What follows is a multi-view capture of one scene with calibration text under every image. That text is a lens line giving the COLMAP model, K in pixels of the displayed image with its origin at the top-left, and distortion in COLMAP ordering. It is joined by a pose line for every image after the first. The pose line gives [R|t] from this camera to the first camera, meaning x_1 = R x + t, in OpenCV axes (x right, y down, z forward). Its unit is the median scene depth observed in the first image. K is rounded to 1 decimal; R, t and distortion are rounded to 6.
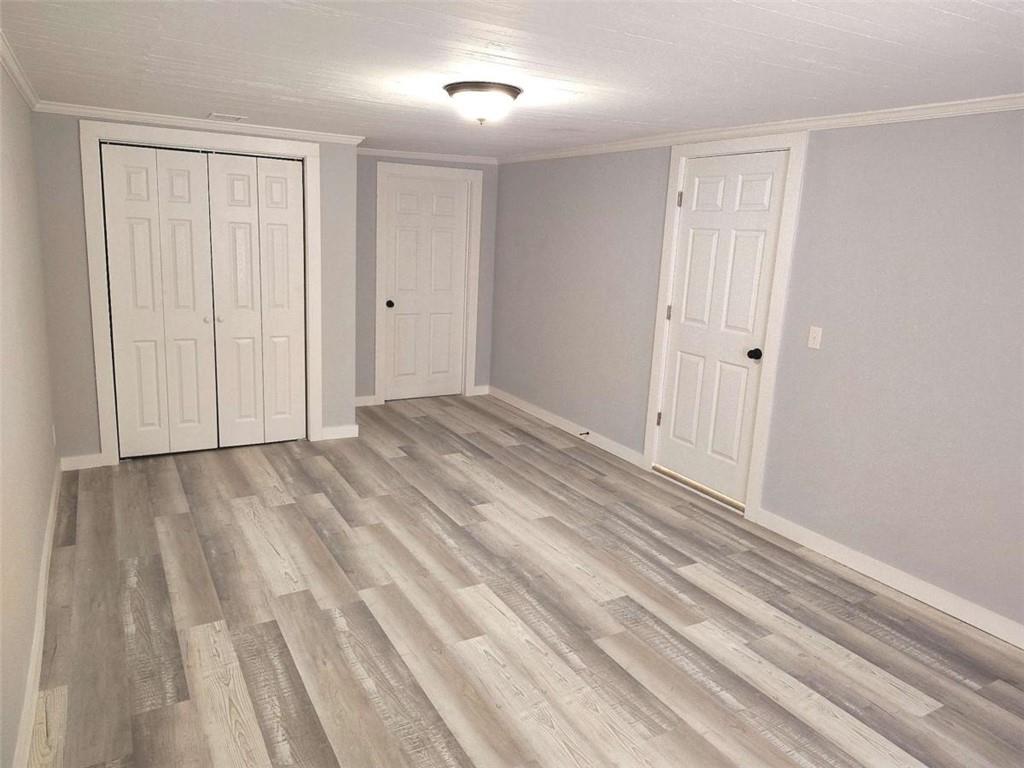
lens RADIAL K [[702.0, 0, 512.0], [0, 702.0, 384.0], [0, 0, 1]] dist [-0.006240, -0.005985]
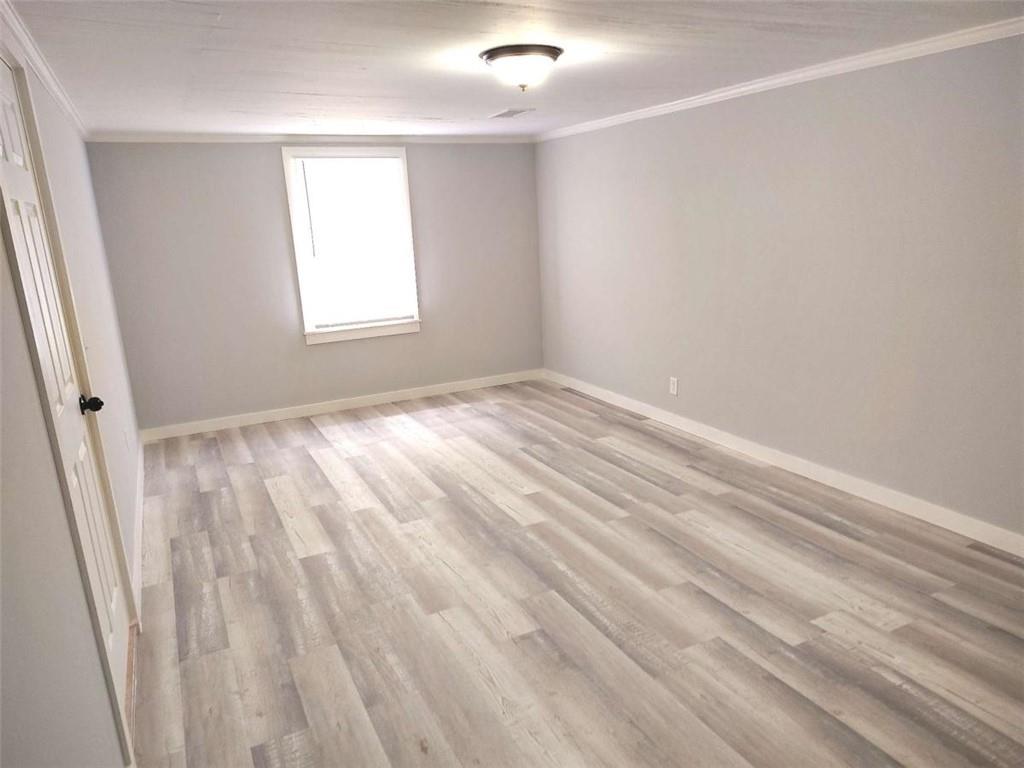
lens RADIAL K [[702.0, 0, 512.0], [0, 702.0, 384.0], [0, 0, 1]] dist [-0.006240, -0.005985]
pose [[-0.998344, -0.008558, 0.056890, -0.077528], [0.017407, 0.897590, 0.440487, -0.381351], [-0.054834, 0.440748, -0.895954, 1.771023]]
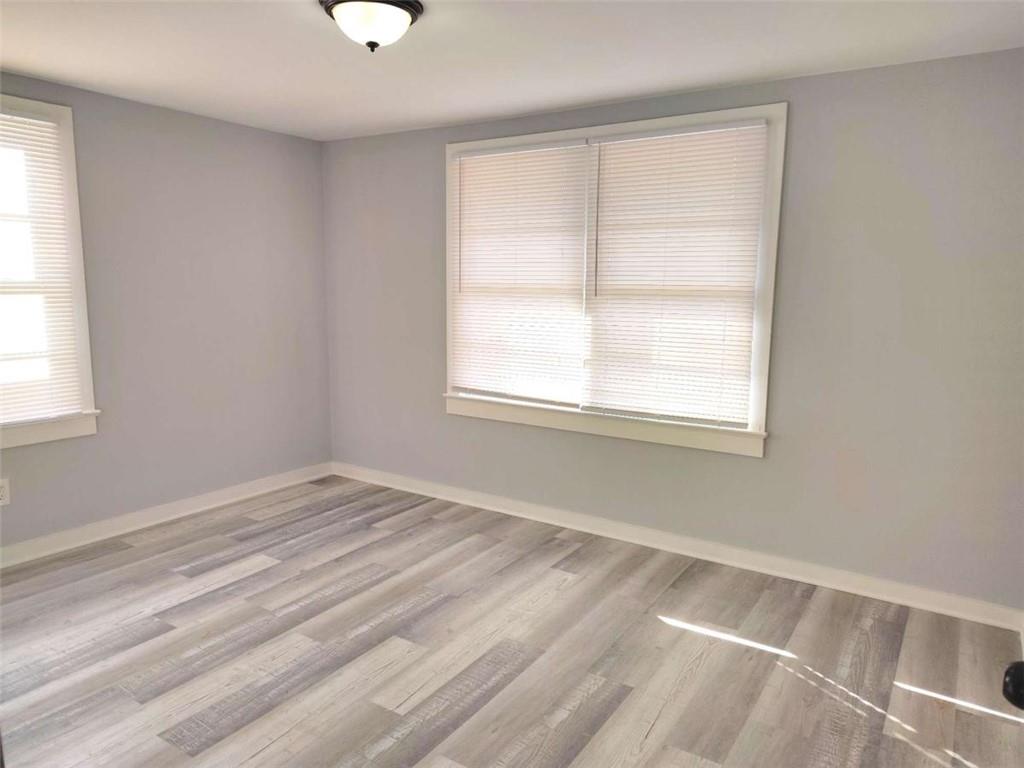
lens RADIAL K [[702.0, 0, 512.0], [0, 702.0, 384.0], [0, 0, 1]] dist [-0.006240, -0.005985]
pose [[0.416519, 0.111250, -0.902294, 1.224882], [-0.176220, 0.983541, 0.039920, -0.105875], [0.891885, 0.142375, 0.429268, 0.932686]]
